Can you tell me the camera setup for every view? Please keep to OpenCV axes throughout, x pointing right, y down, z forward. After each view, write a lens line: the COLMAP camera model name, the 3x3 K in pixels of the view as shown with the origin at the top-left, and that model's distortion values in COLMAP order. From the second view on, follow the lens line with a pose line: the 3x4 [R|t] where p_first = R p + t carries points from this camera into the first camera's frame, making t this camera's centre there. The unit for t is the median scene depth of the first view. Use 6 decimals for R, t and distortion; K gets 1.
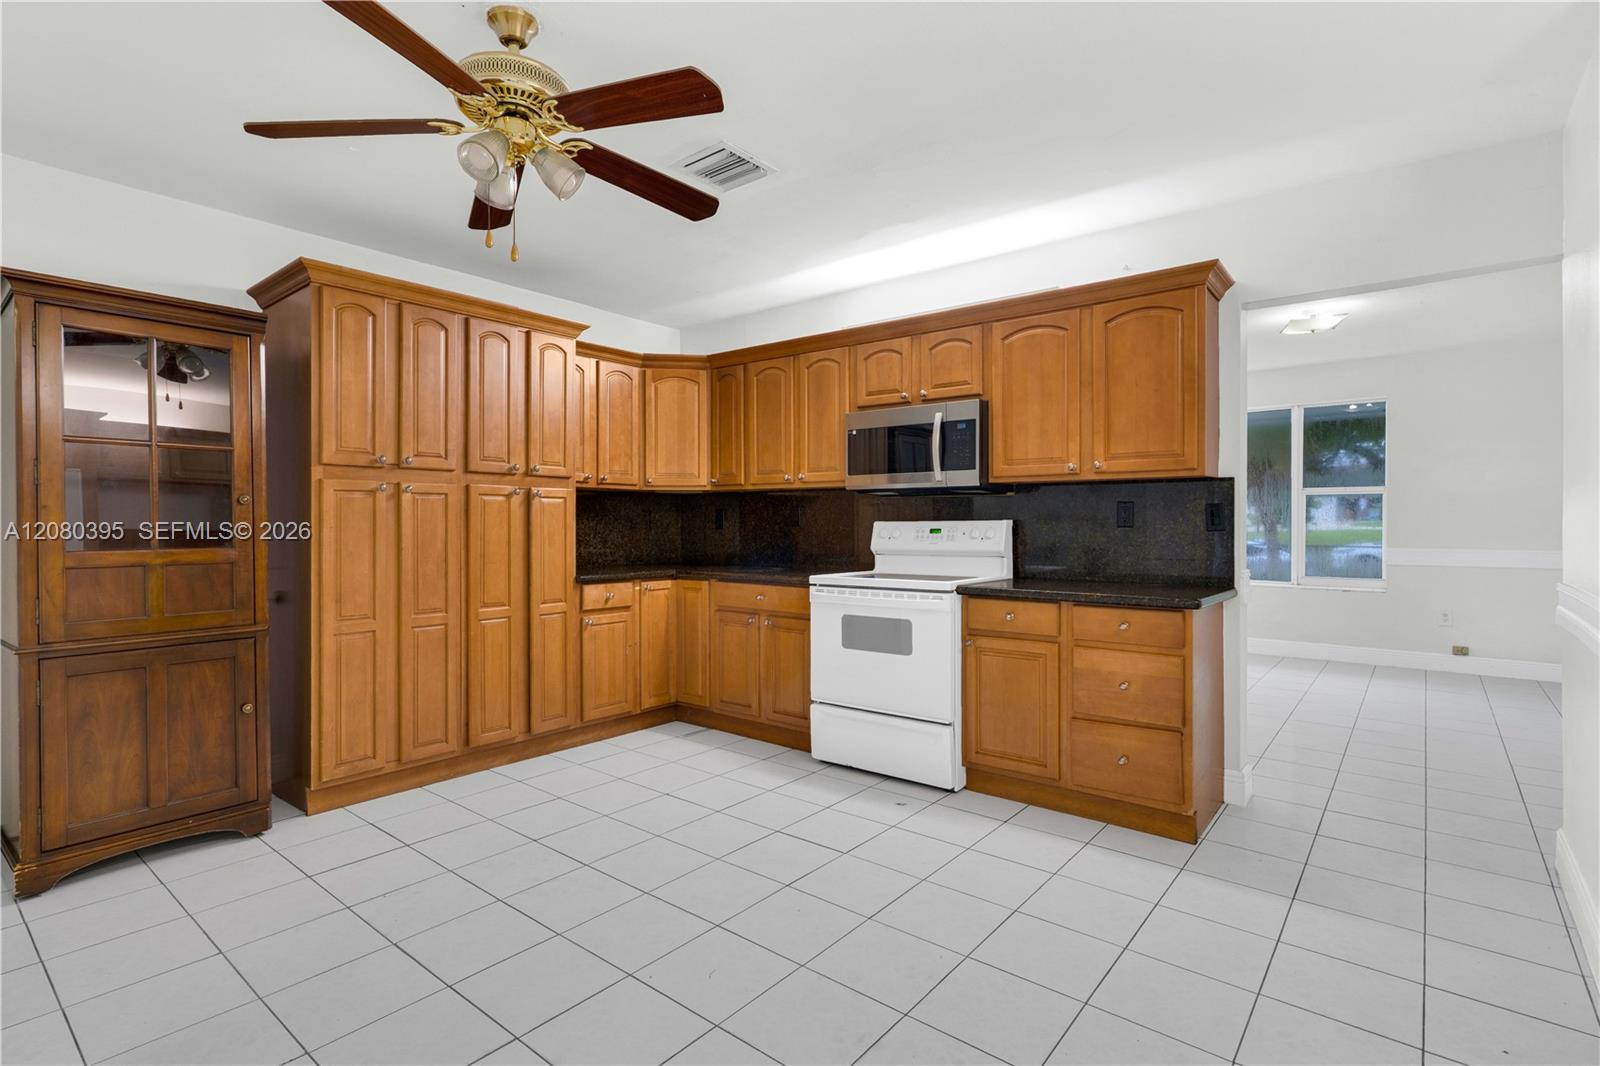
lens RADIAL K [[779.1, 0, 798.6], [0, 779.1, 517.6], [0, 0, 1]] dist [0.000170, 0.000080]
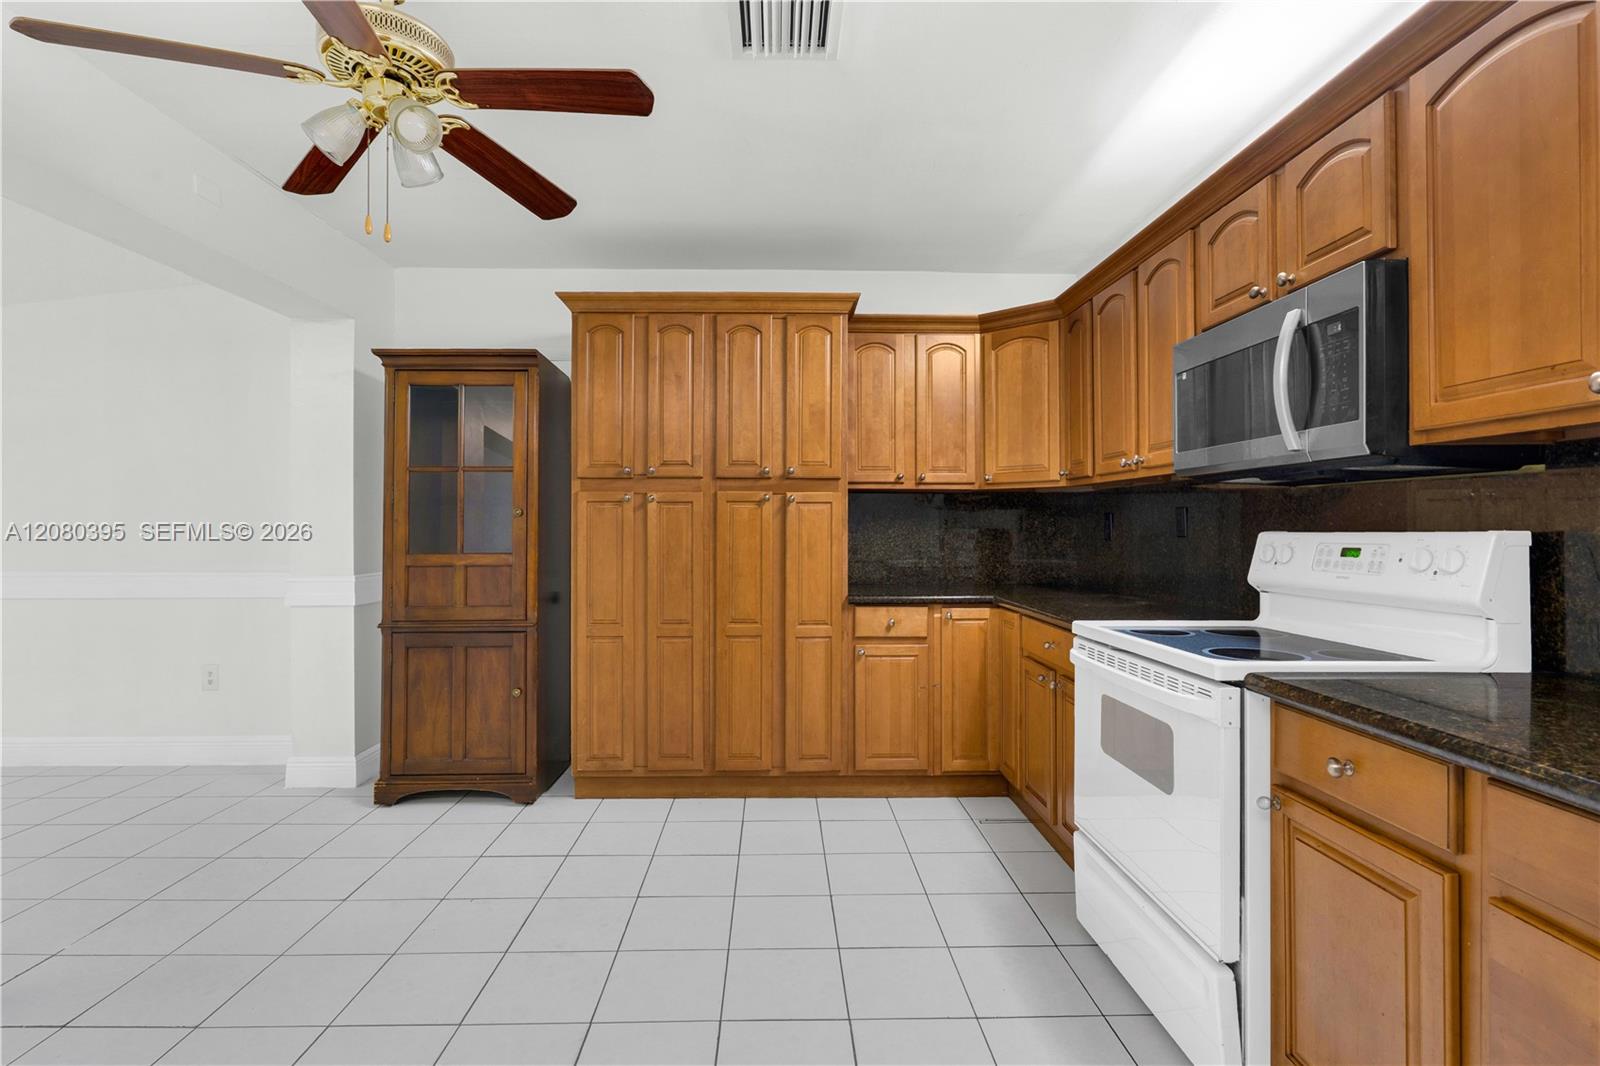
lens RADIAL K [[775.9, 0, 781.2], [0, 775.9, 524.3], [0, 0, 1]] dist [-0.013711, 0.005817]
pose [[0.646404, -0.003262, -0.762989, 0.331224], [0.006104, 0.999981, 0.000896, -0.003250], [0.762971, -0.005237, 0.646411, 0.433634]]
